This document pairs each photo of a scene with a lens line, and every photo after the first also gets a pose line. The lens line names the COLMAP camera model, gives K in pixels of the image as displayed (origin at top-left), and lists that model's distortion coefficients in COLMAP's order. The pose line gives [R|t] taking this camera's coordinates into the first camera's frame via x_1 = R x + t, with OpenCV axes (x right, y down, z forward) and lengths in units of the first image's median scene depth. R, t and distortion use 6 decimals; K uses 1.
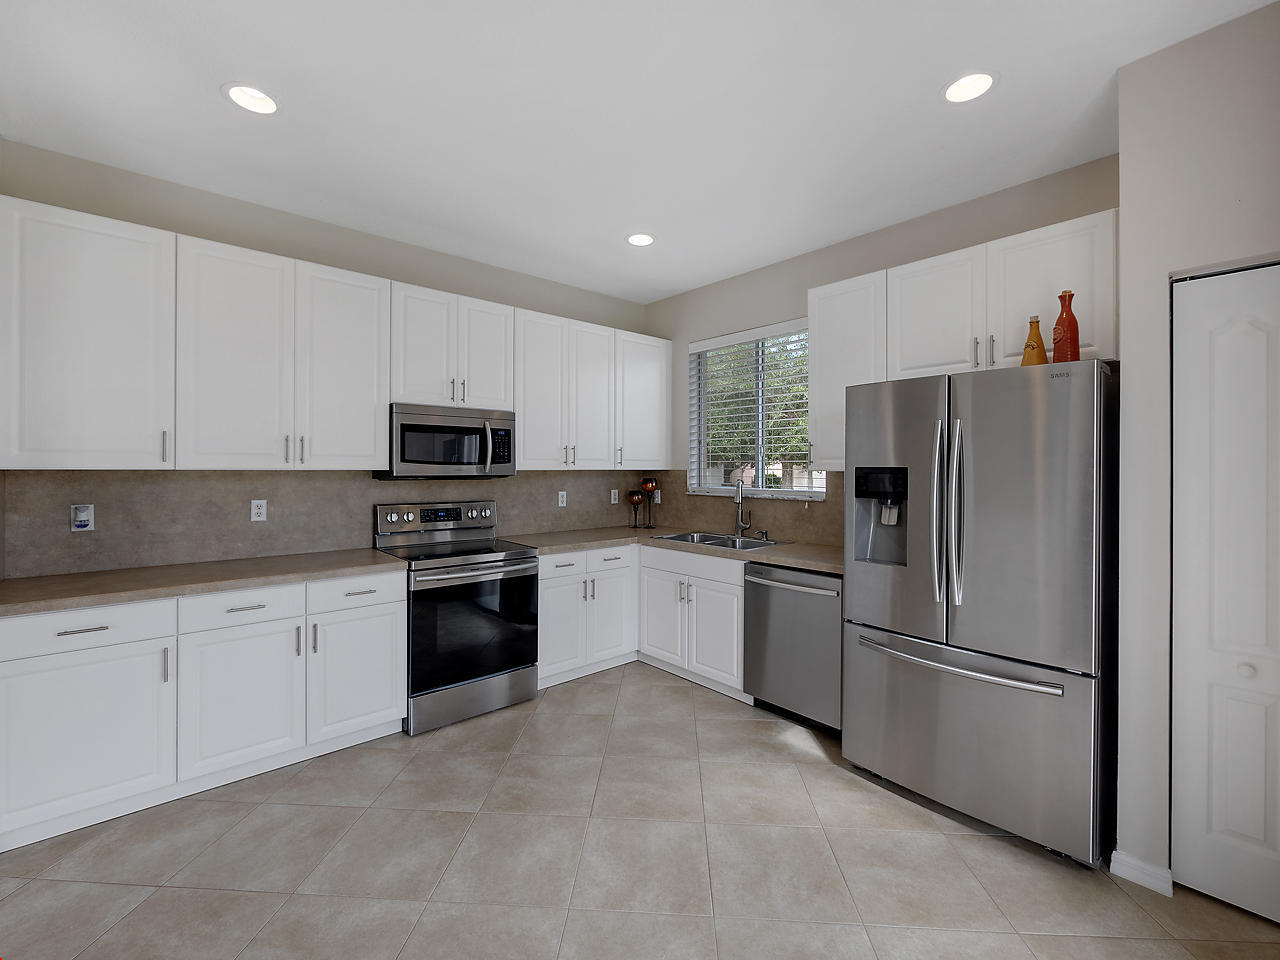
lens RADIAL K [[541.8, 0, 653.1], [0, 541.8, 475.7], [0, 0, 1]] dist [-0.008128, 0.001504]
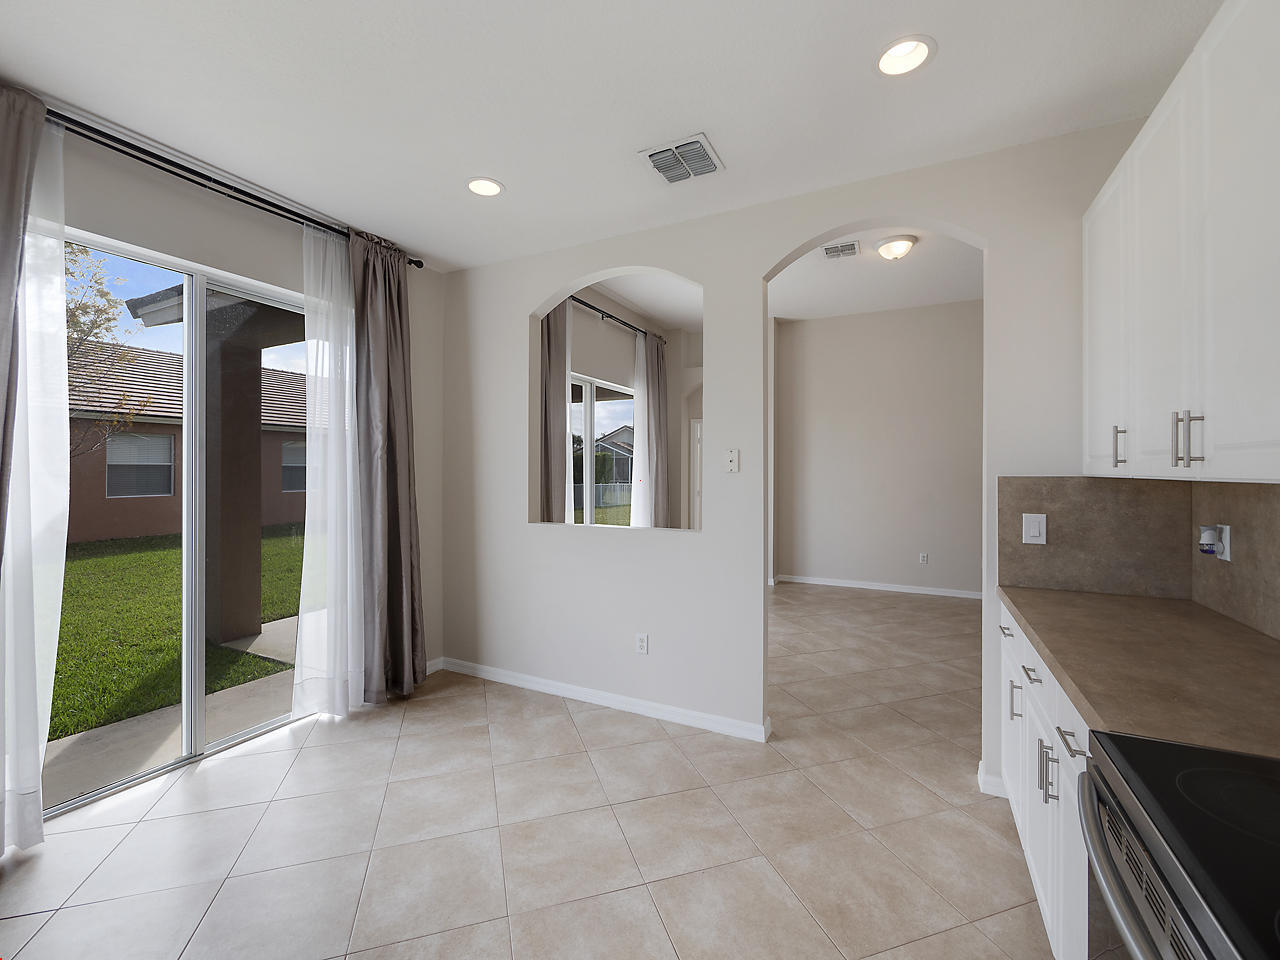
lens RADIAL K [[541.8, 0, 633.0], [0, 541.8, 476.1], [0, 0, 1]] dist [-0.008128, 0.001504]
pose [[-0.940047, -0.001654, -0.341041, -0.019486], [-0.010324, 0.999668, 0.023608, -0.021843], [0.340888, 0.025713, -0.939752, 1.225622]]
